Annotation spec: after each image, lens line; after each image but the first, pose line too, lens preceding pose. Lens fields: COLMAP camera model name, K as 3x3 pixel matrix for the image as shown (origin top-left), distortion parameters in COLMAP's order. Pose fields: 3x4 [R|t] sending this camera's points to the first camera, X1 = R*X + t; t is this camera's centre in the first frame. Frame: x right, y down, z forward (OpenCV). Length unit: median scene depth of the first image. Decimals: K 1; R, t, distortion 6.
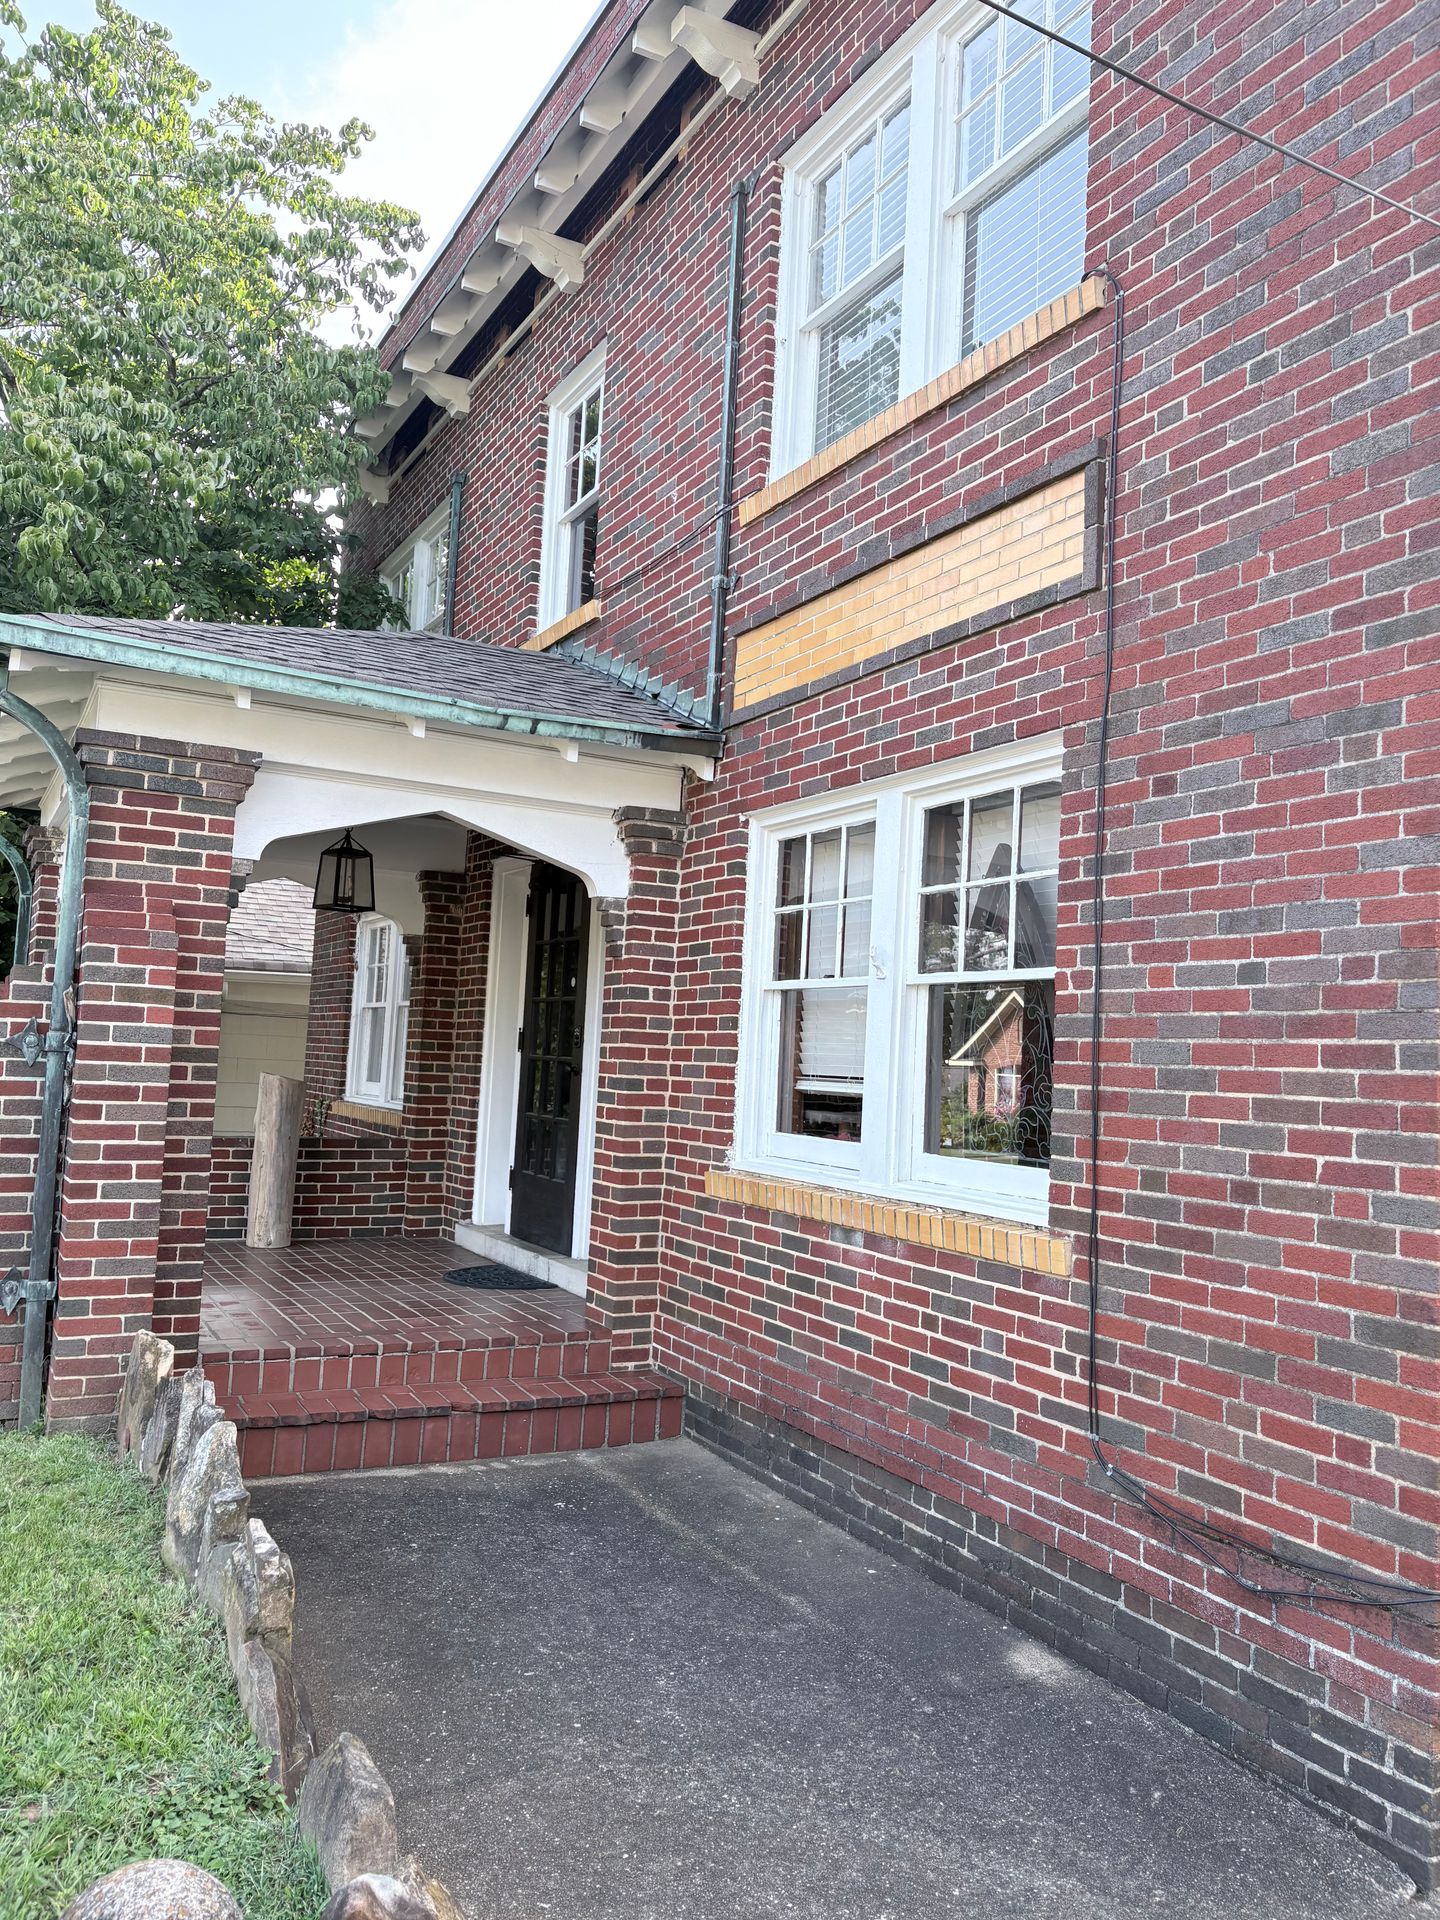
lens RADIAL K [[1451.2, 0, 715.9], [0, 1451.2, 952.5], [0, 0, 1]] dist [0.028577, -0.002975]
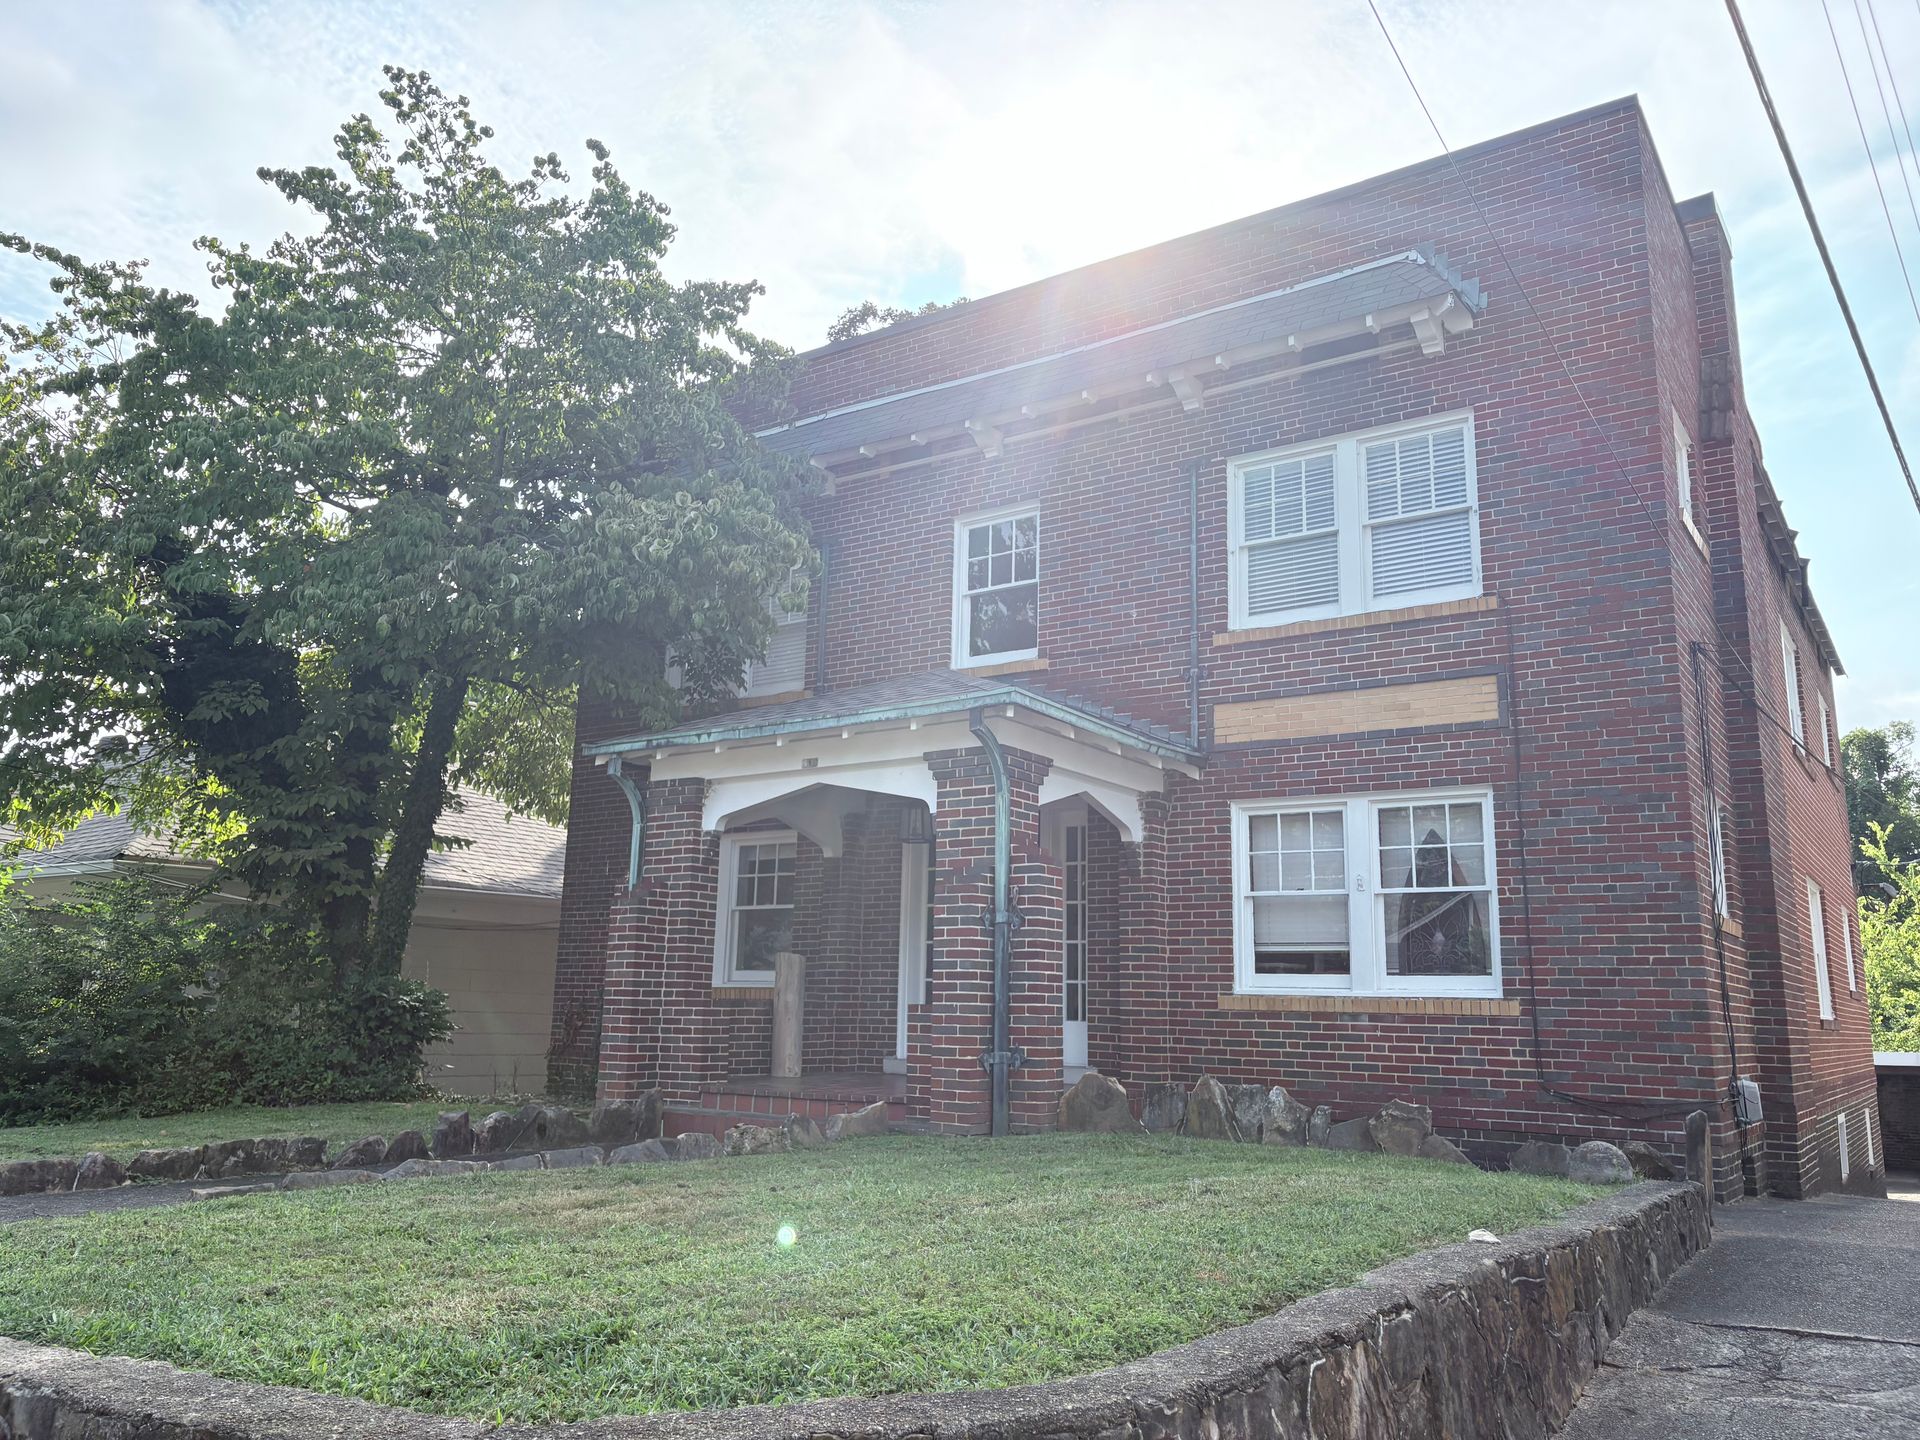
lens RADIAL K [[1451.2, 0, 963.6], [0, 1451.2, 723.1], [0, 0, 1]] dist [0.028577, -0.002975]
pose [[0.884498, 0.070064, 0.461252, -1.394445], [-0.018749, 0.993198, -0.114914, 0.030957], [-0.466166, 0.092994, 0.879796, -0.590460]]
